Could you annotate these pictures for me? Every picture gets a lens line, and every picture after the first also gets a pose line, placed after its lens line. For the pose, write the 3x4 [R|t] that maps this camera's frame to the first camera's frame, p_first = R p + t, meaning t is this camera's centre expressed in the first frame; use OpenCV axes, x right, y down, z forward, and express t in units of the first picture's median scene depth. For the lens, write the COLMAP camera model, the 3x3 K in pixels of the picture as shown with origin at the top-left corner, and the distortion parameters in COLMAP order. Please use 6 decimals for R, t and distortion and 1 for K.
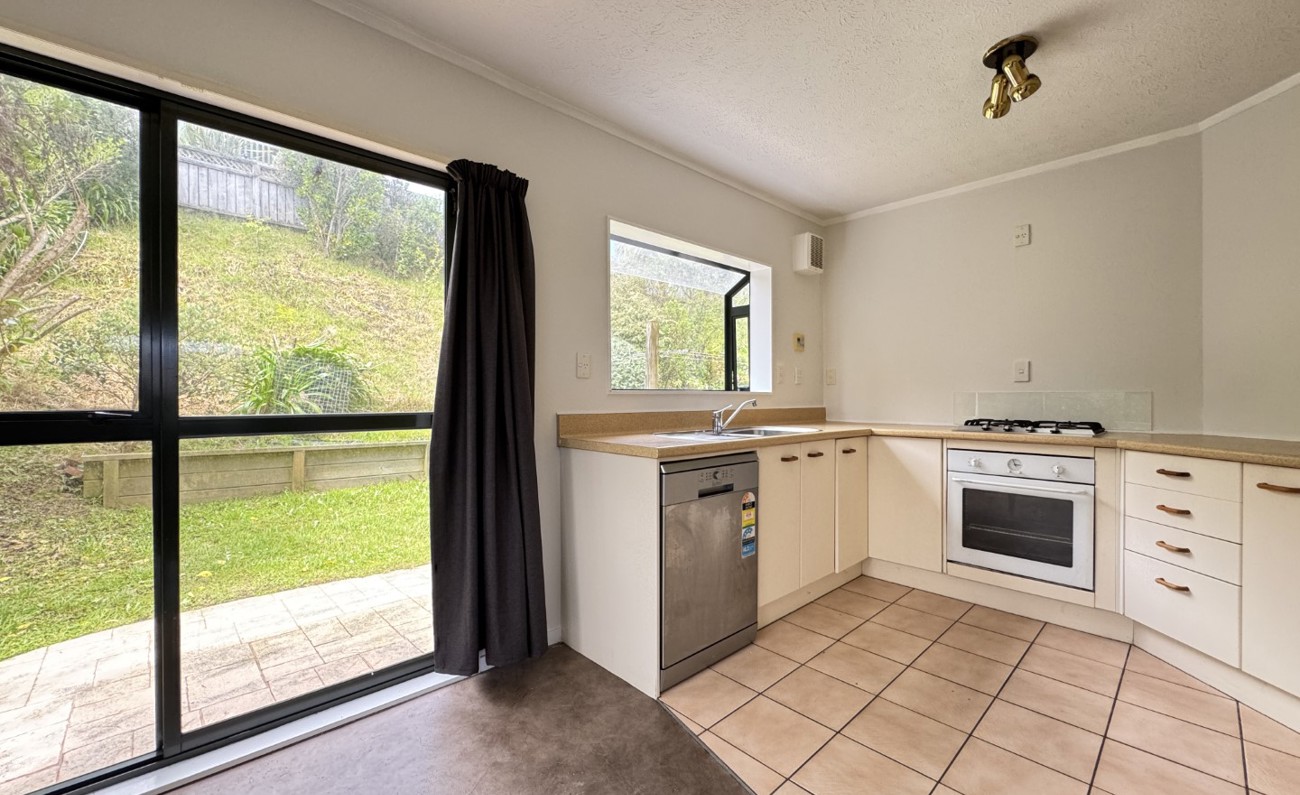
lens RADIAL K [[518.8, 0, 645.3], [0, 518.8, 400.2], [0, 0, 1]] dist [0.000391, -0.000006]
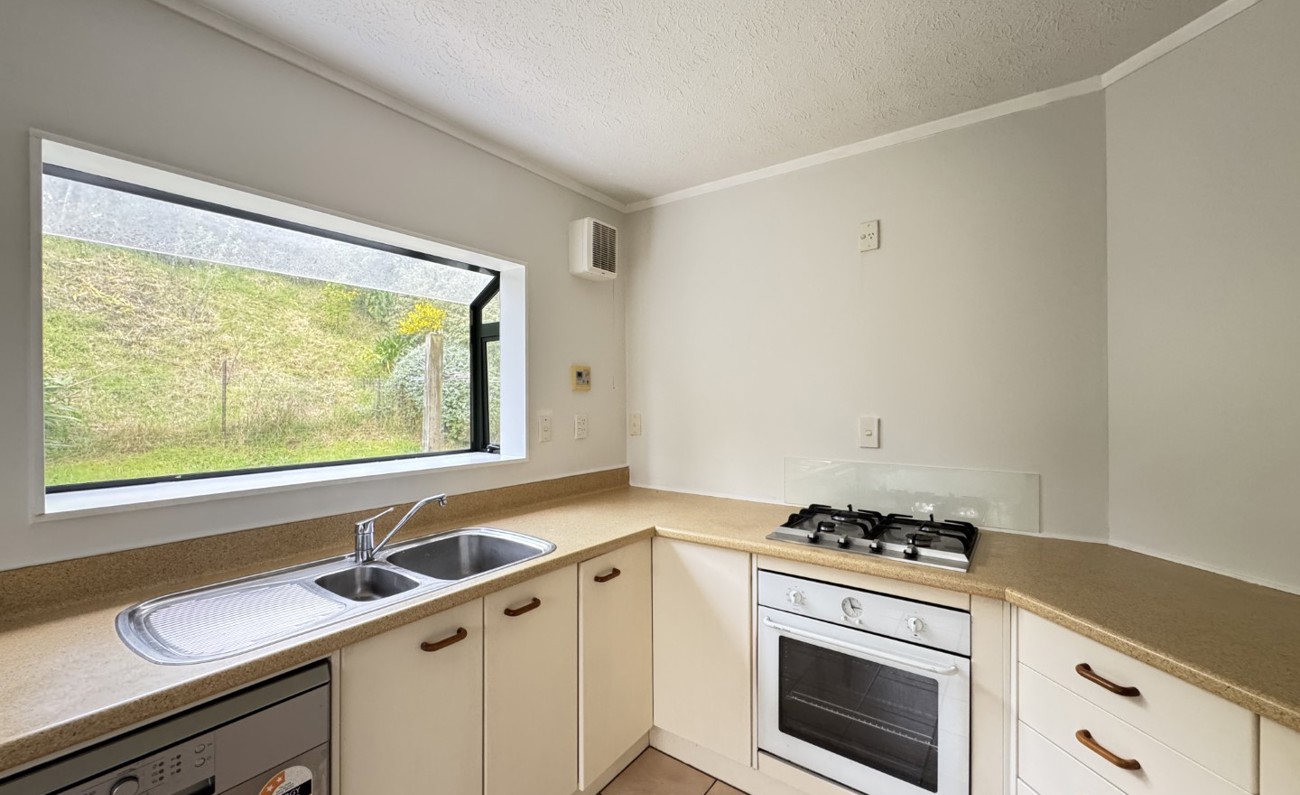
lens RADIAL K [[518.8, 0, 644.3], [0, 518.8, 400.1], [0, 0, 1]] dist [0.000391, -0.000006]
pose [[0.982892, -0.000340, 0.184184, 0.271368], [0.001153, 0.999990, -0.004303, -0.085401], [-0.184180, 0.004441, 0.982882, 0.336084]]
